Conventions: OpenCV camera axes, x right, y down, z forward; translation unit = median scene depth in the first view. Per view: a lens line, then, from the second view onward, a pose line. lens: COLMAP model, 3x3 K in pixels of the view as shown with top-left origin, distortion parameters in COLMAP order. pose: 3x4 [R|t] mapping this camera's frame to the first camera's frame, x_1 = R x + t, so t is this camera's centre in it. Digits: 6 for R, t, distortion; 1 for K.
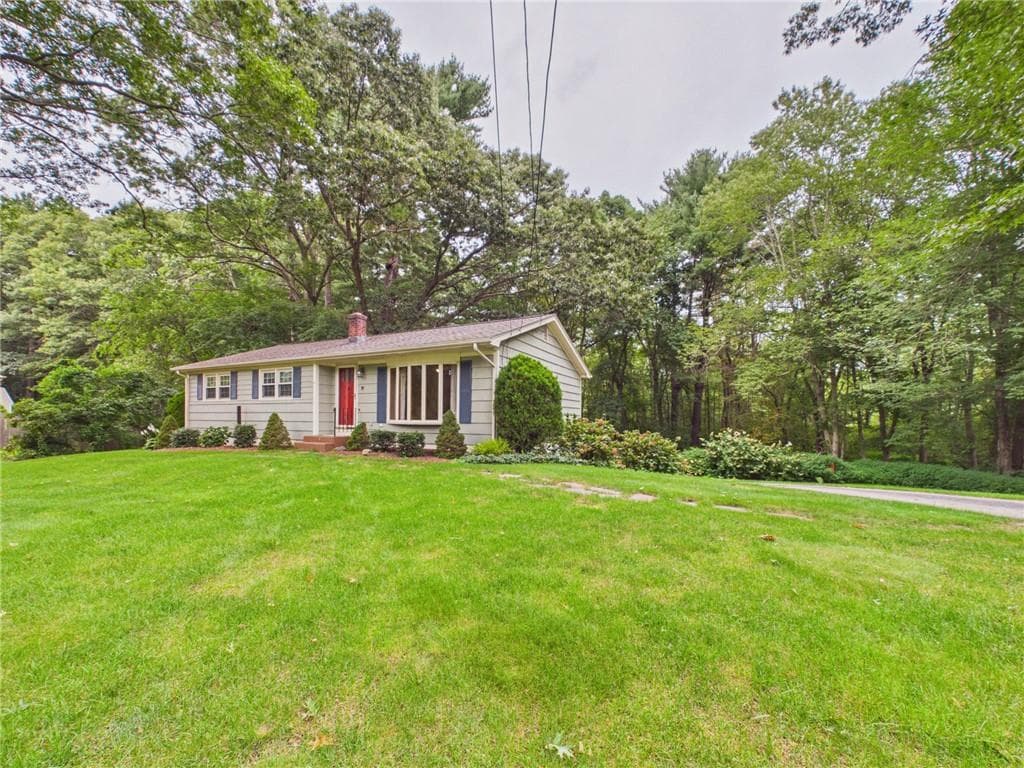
lens RADIAL K [[406.5, 0, 512.3], [0, 406.5, 408.4], [0, 0, 1]] dist [-0.000604, -0.000120]
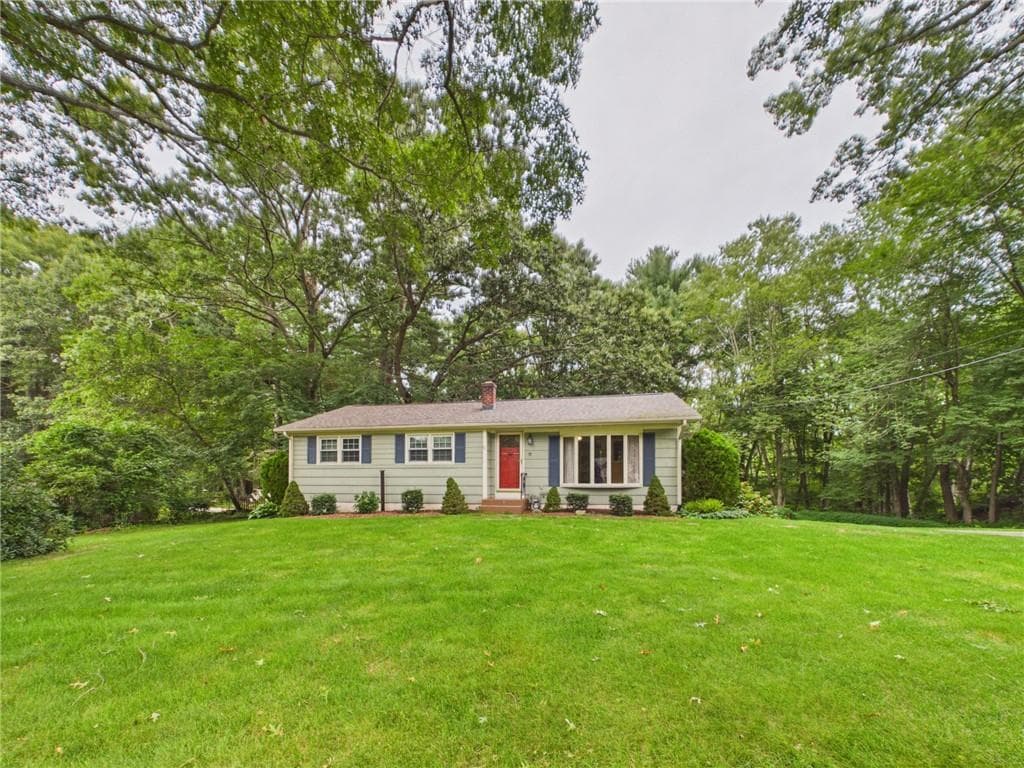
lens RADIAL K [[407.9, 0, 510.0], [0, 407.9, 457.3], [0, 0, 1]] dist [0.002484, 0.000310]
pose [[0.968704, 0.005796, 0.248152, -0.639852], [0.000331, 0.999696, -0.024644, -0.013748], [-0.248219, 0.023955, 0.968408, -0.028380]]
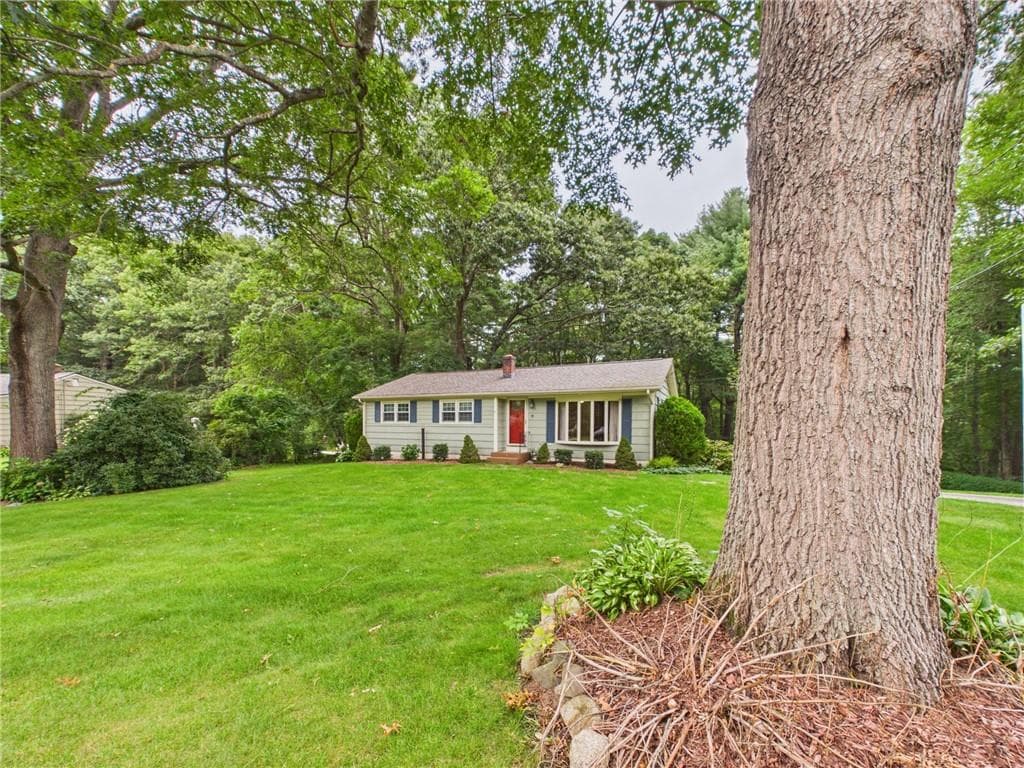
lens RADIAL K [[406.5, 0, 512.3], [0, 406.5, 408.4], [0, 0, 1]] dist [-0.000604, -0.000120]
pose [[0.999943, -0.002364, 0.010388, -0.416553], [0.002467, 0.999947, -0.009959, -0.057204], [-0.010364, 0.009984, 0.999896, -0.301381]]
